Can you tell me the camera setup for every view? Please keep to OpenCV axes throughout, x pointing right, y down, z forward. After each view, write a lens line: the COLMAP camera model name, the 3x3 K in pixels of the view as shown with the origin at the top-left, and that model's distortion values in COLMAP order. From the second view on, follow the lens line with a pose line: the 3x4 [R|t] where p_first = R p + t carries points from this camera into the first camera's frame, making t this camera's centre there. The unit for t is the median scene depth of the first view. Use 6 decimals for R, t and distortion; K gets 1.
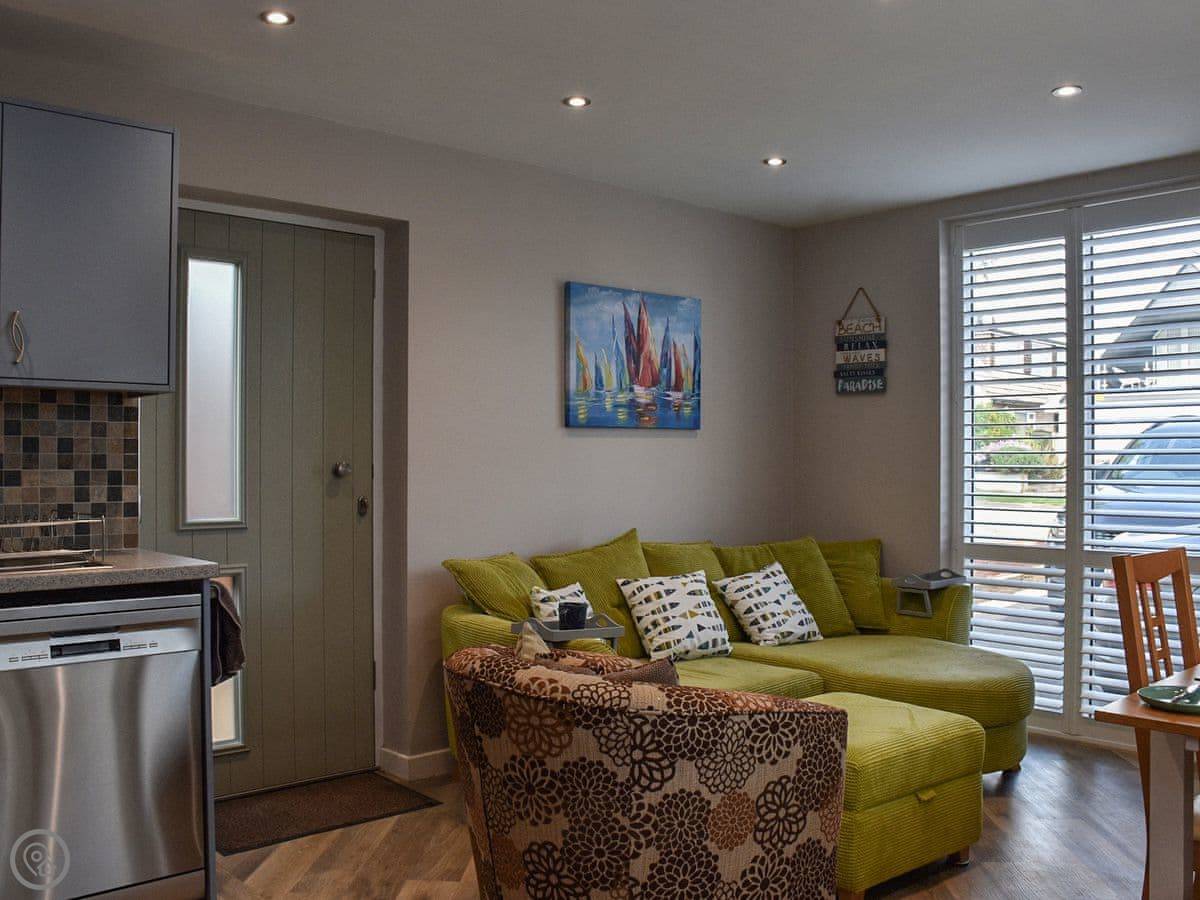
lens RADIAL K [[1060.1, 0, 600.0], [0, 1060.1, 450.0], [0, 0, 1]] dist [-0.155040, 0.094890]
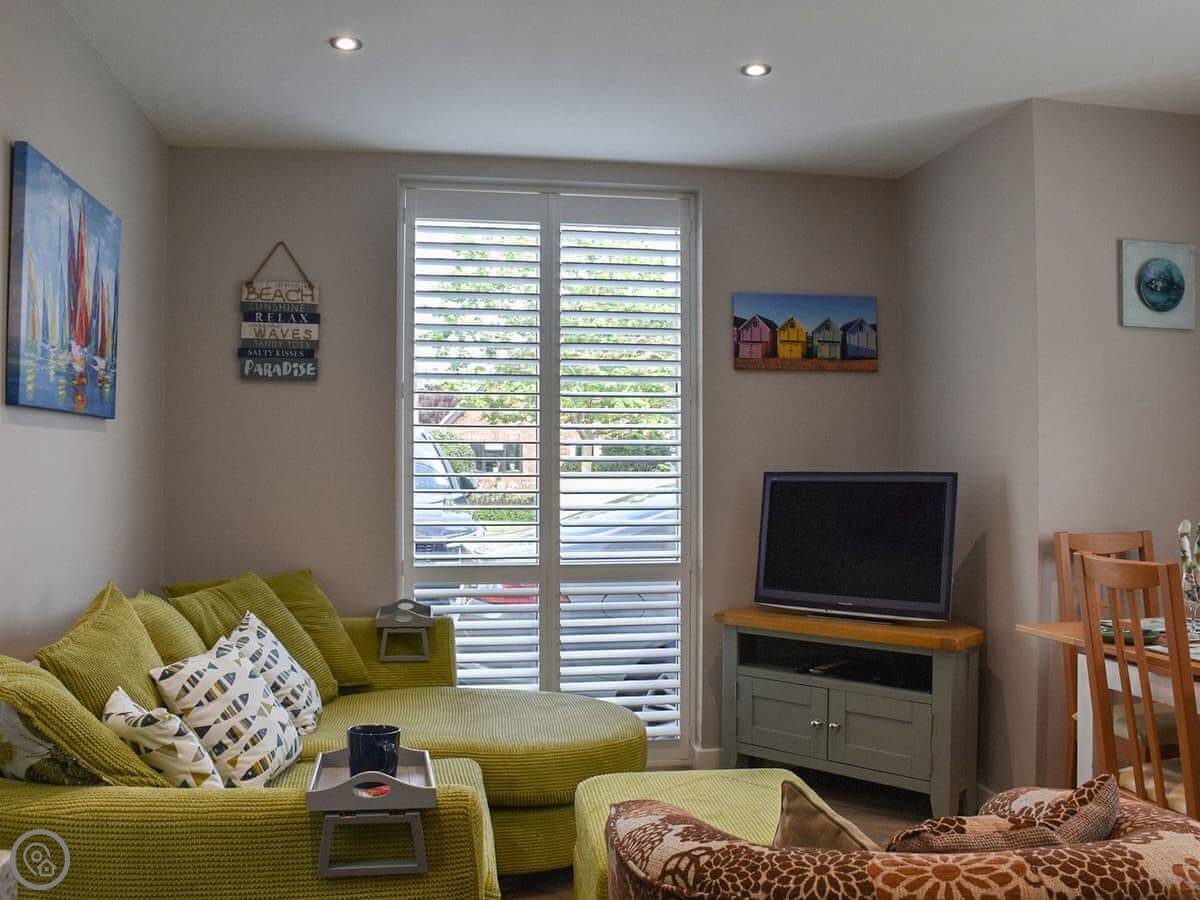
lens RADIAL K [[1060.1, 0, 600.0], [0, 1060.1, 450.0], [0, 0, 1]] dist [-0.155040, 0.094890]
pose [[0.535887, 0.013536, 0.844181, -0.287869], [-0.004598, 0.999903, -0.013114, 0.006530], [-0.844277, 0.003146, 0.535897, 0.426320]]
